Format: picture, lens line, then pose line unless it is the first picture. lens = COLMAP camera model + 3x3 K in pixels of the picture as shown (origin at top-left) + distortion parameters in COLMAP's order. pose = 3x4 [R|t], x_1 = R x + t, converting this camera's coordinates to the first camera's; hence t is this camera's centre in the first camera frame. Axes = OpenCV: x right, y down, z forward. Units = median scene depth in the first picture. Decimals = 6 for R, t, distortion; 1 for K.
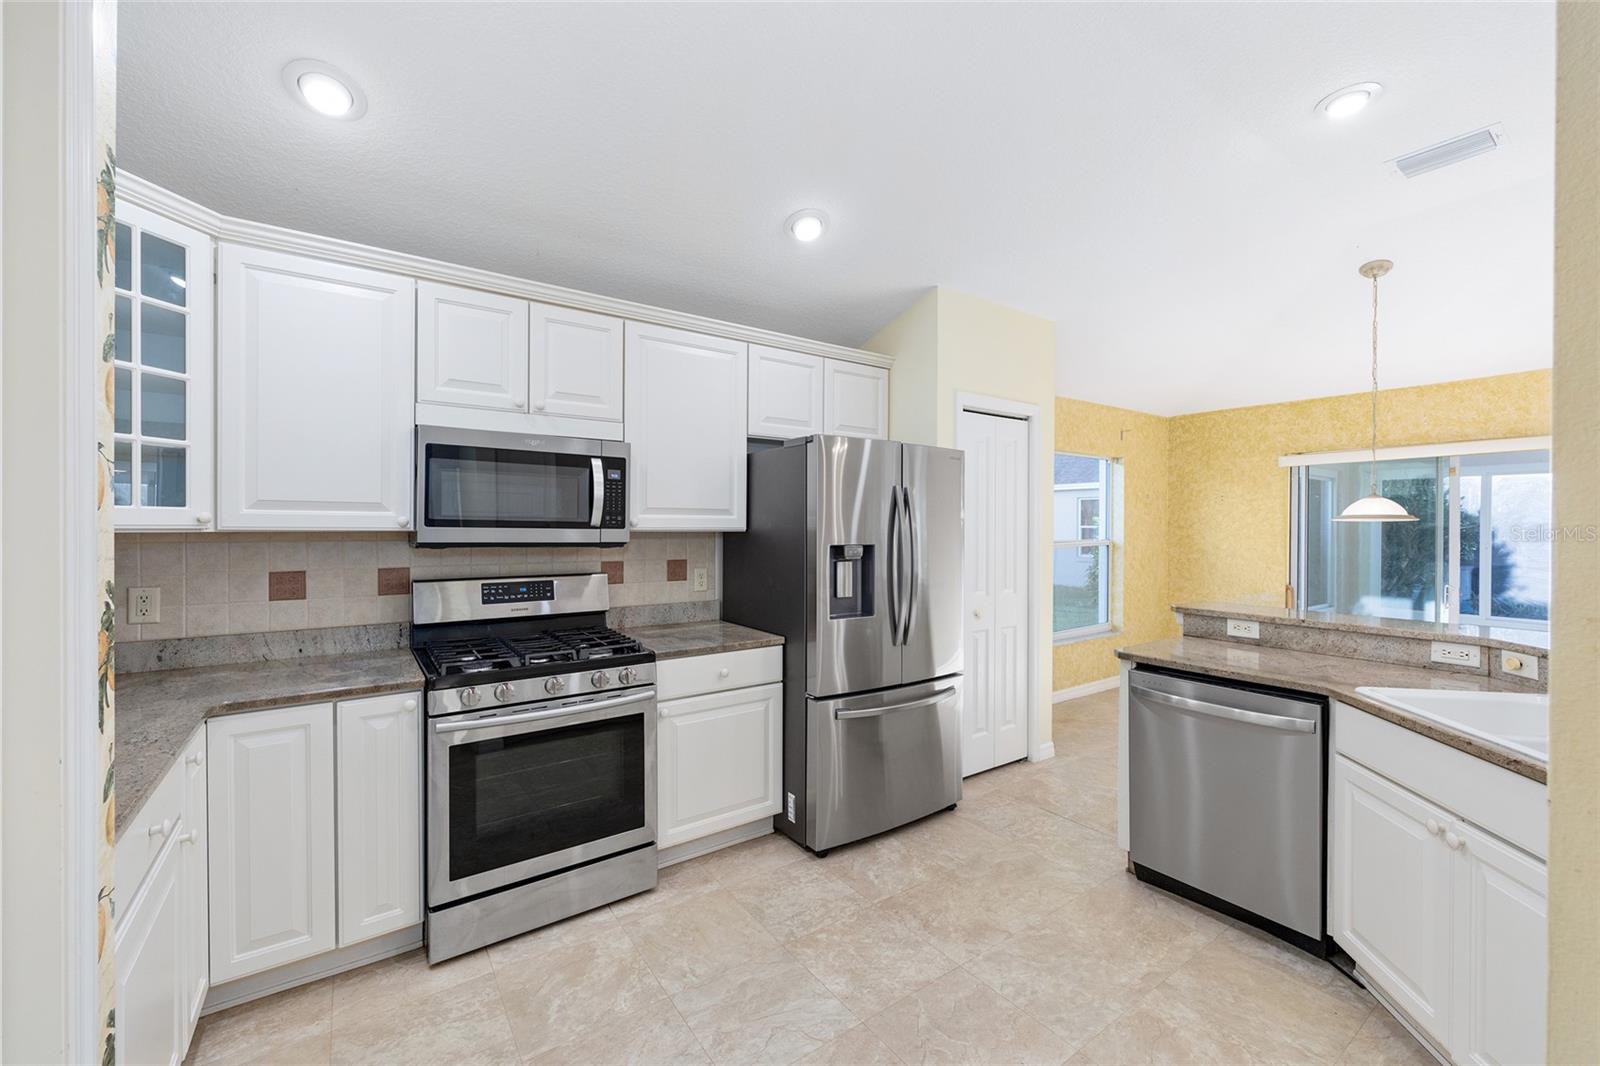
lens RADIAL K [[641.8, 0, 796.7], [0, 641.8, 531.6], [0, 0, 1]] dist [-0.005067, 0.001748]
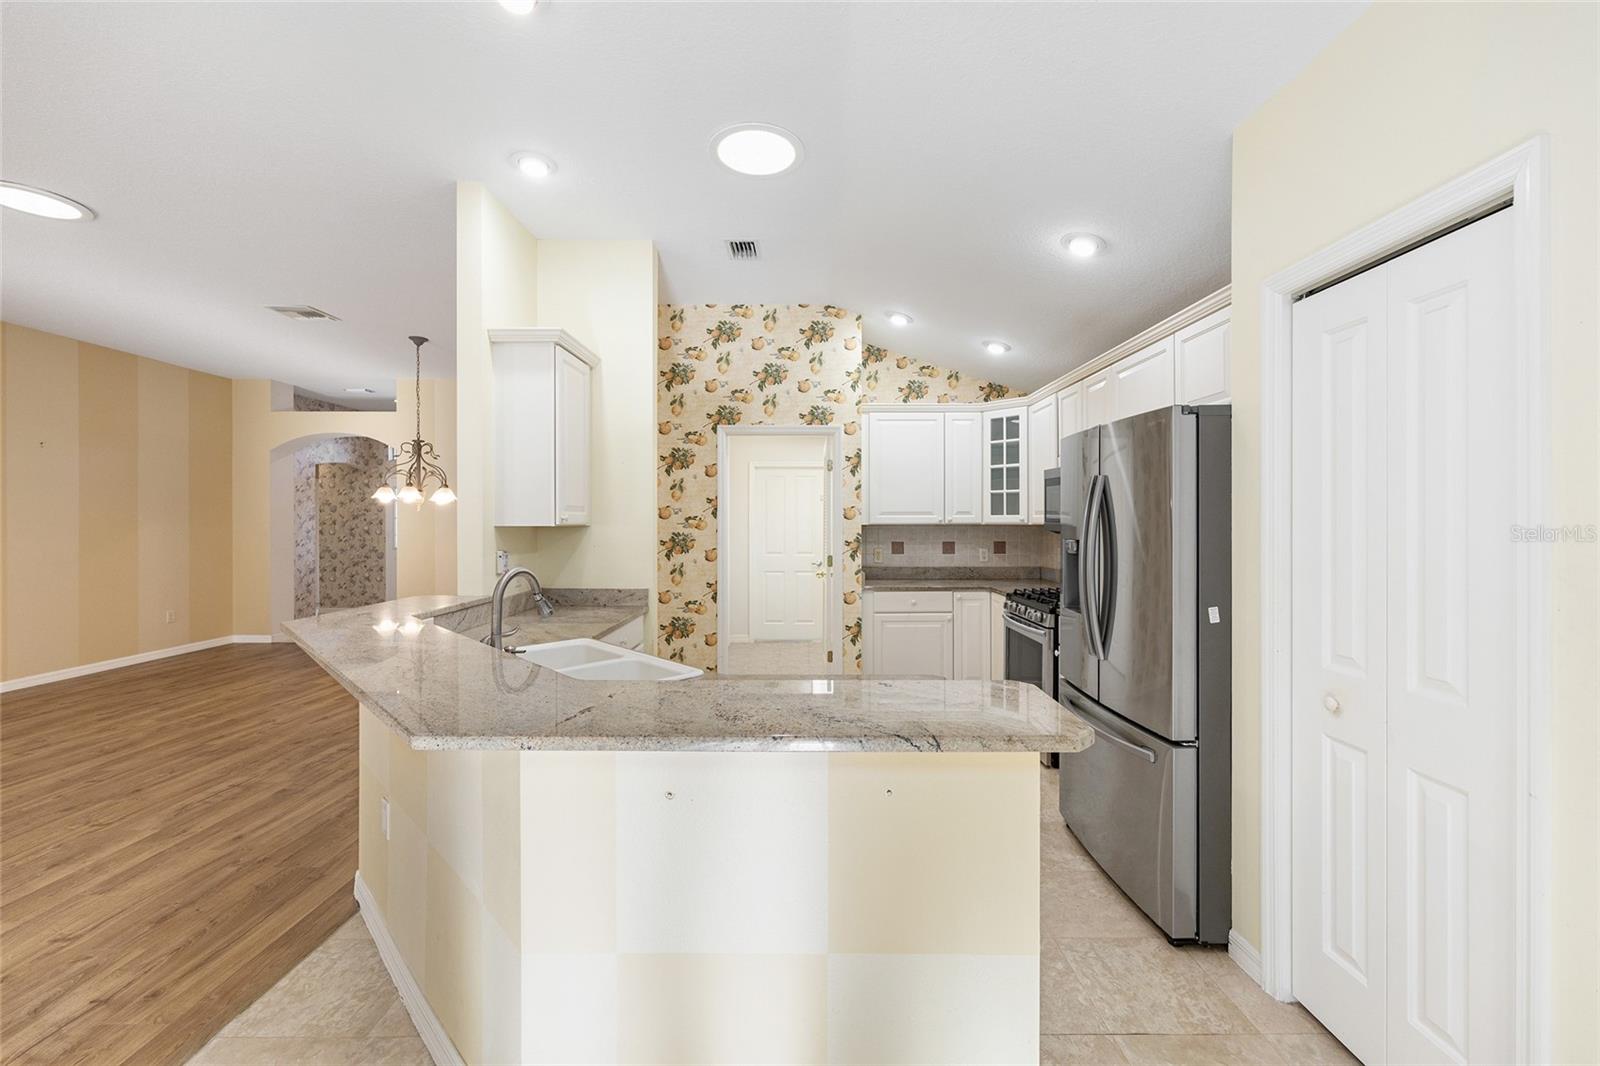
lens RADIAL K [[641.8, 0, 802.3], [0, 641.8, 523.2], [0, 0, 1]] dist [-0.005067, 0.001748]
pose [[-0.569369, -0.000644, -0.822082, 1.168201], [-0.007035, 0.999967, 0.004089, -0.006689], [0.822052, 0.008112, -0.569354, 1.224161]]
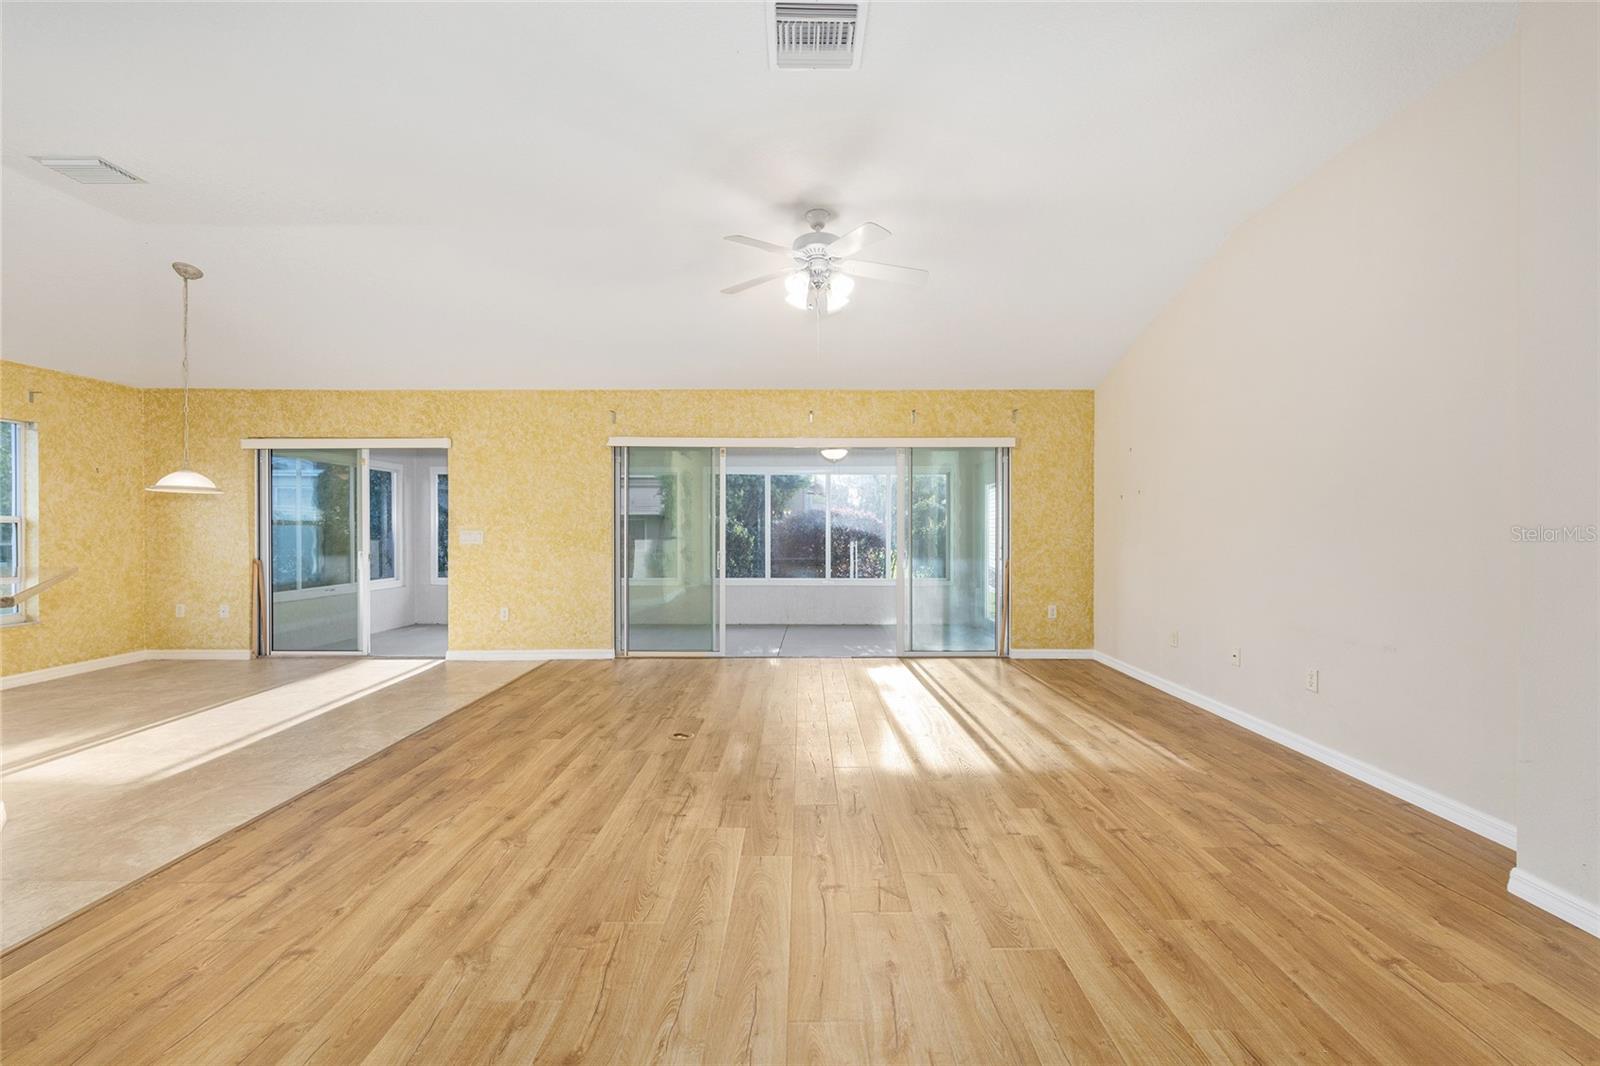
lens RADIAL K [[641.8, 0, 805.1], [0, 641.8, 527.4], [0, 0, 1]] dist [-0.005067, 0.001748]
pose [[0.570813, -0.004460, 0.821068, 0.801031], [0.008910, 0.999960, -0.000763, 0.077400], [-0.821032, 0.007751, 0.570830, -0.744812]]
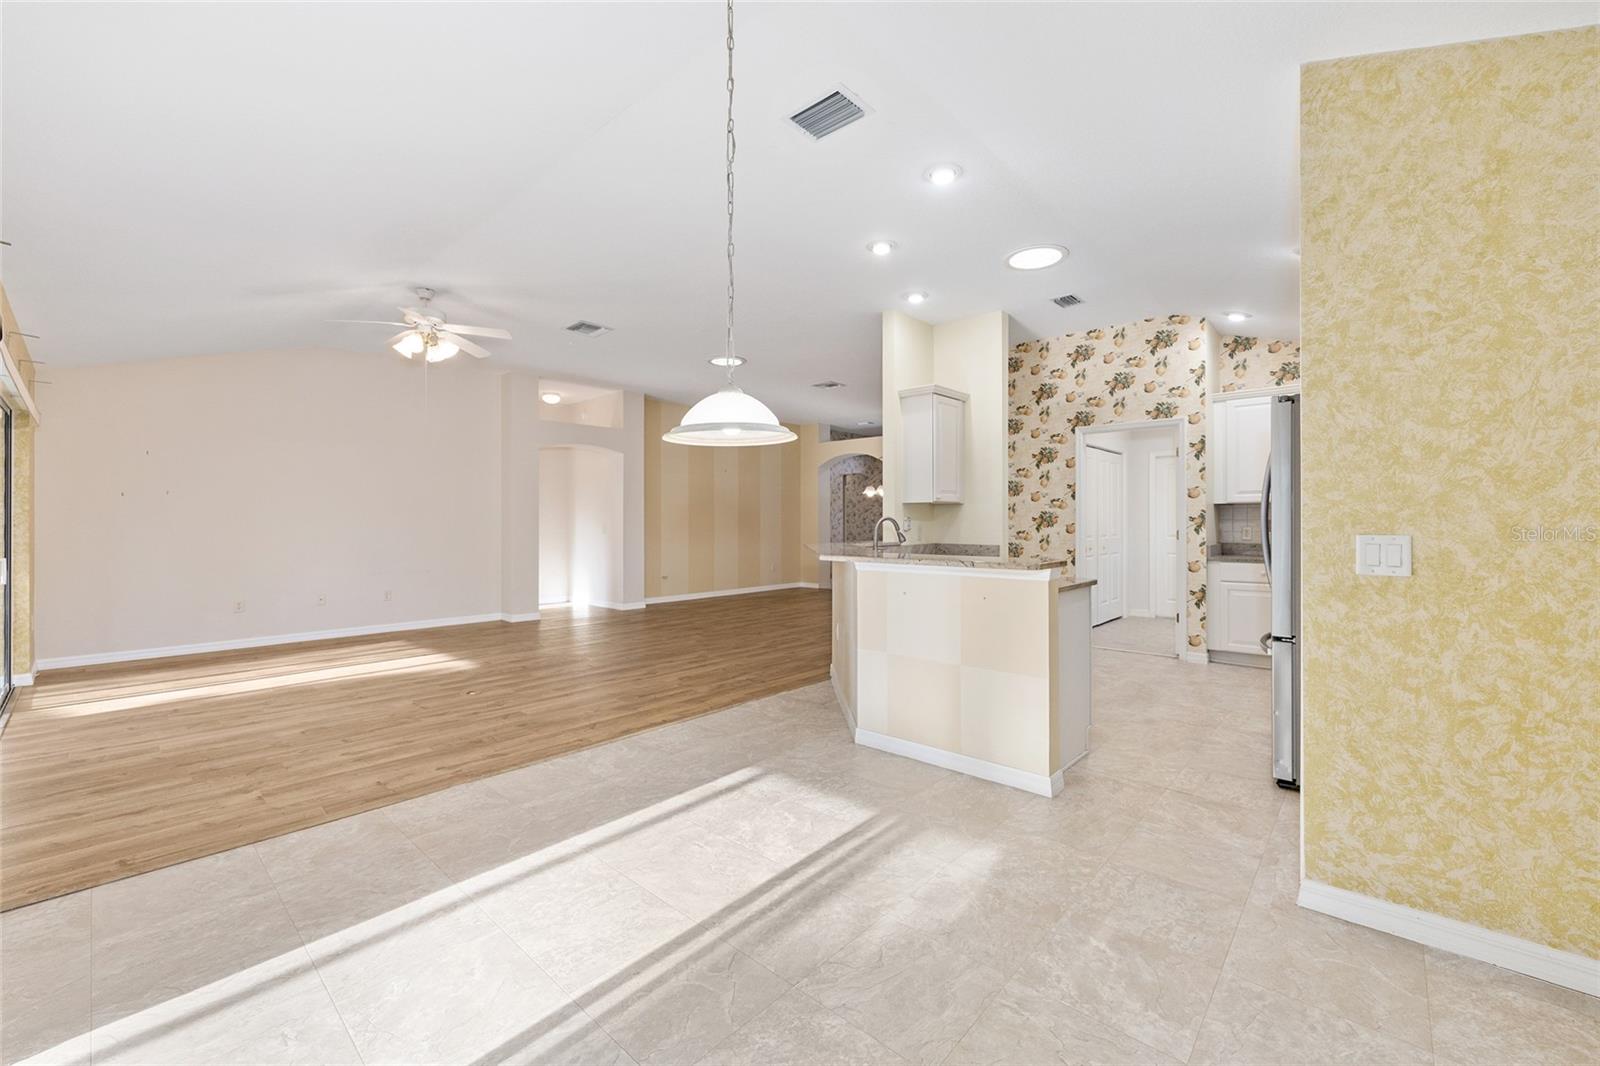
lens RADIAL K [[641.8, 0, 801.1], [0, 641.8, 519.5], [0, 0, 1]] dist [-0.005067, 0.001748]
pose [[-0.975176, -0.004012, -0.221395, 1.291611], [-0.004202, 0.999991, 0.000390, 0.060684], [0.221392, 0.001310, -0.975184, 2.012944]]
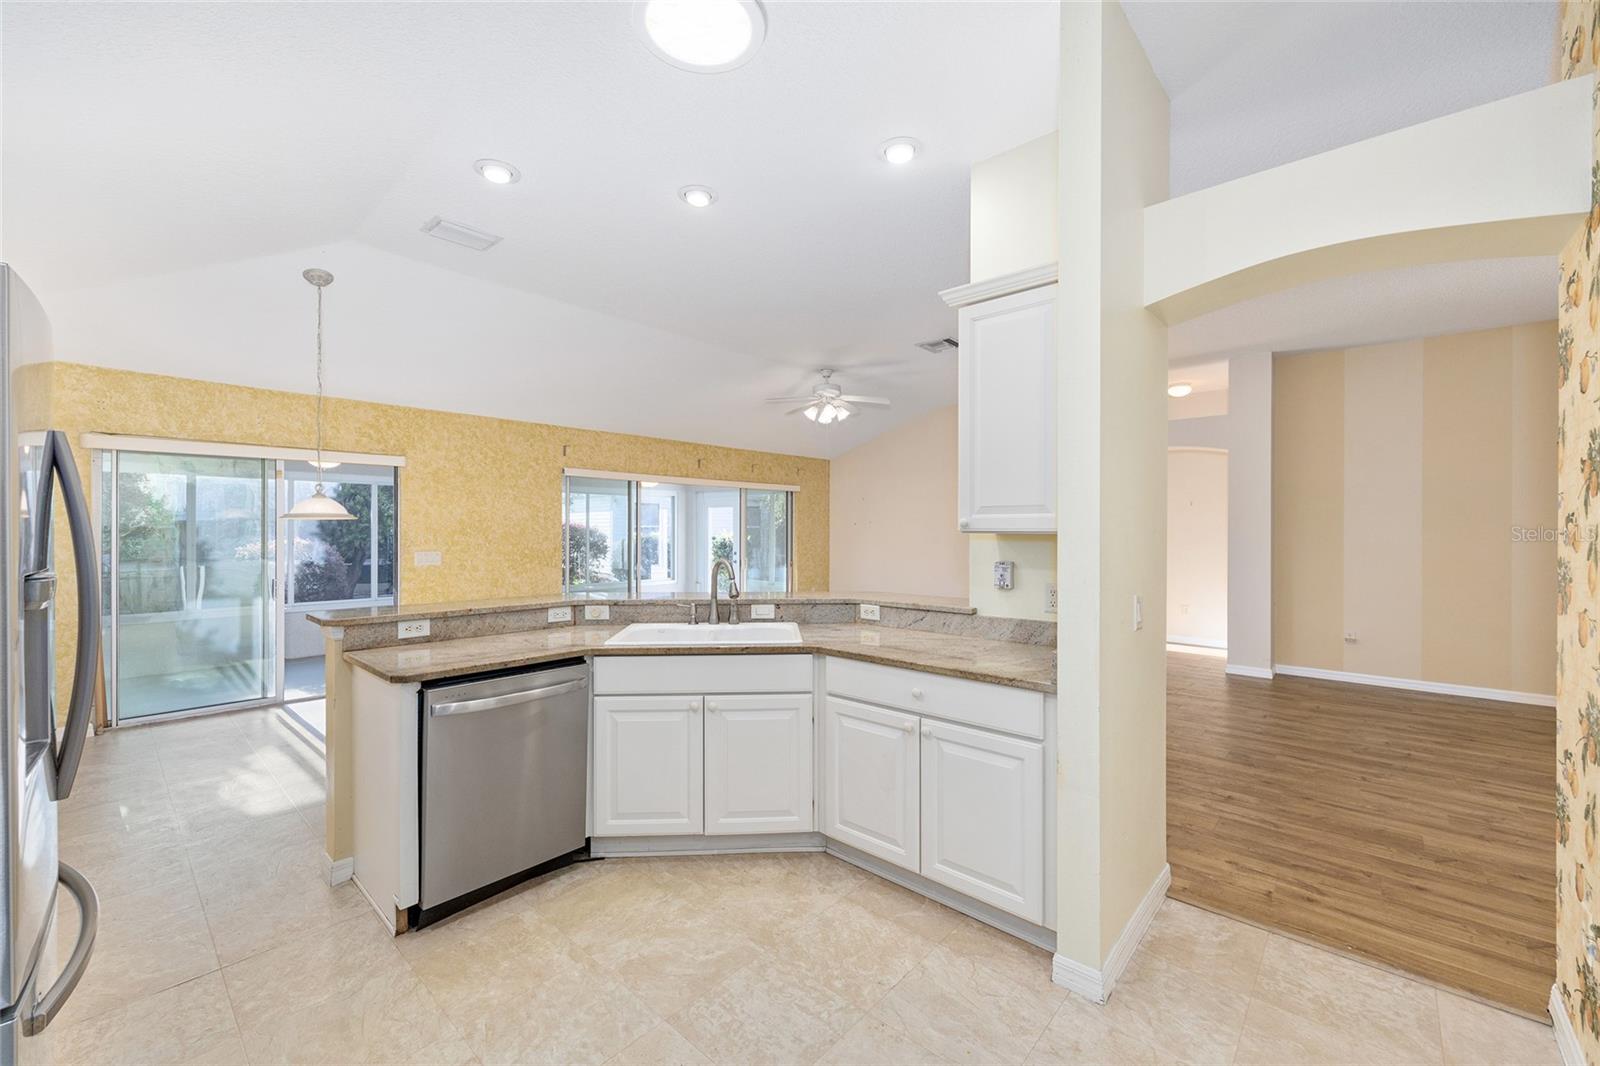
lens RADIAL K [[641.8, 0, 811.6], [0, 641.8, 525.5], [0, 0, 1]] dist [-0.005067, 0.001748]
pose [[-0.235261, -0.000840, 0.971932, -0.404763], [0.003418, 0.999993, 0.001692, -0.007405], [-0.971926, 0.003721, -0.235256, 0.628441]]
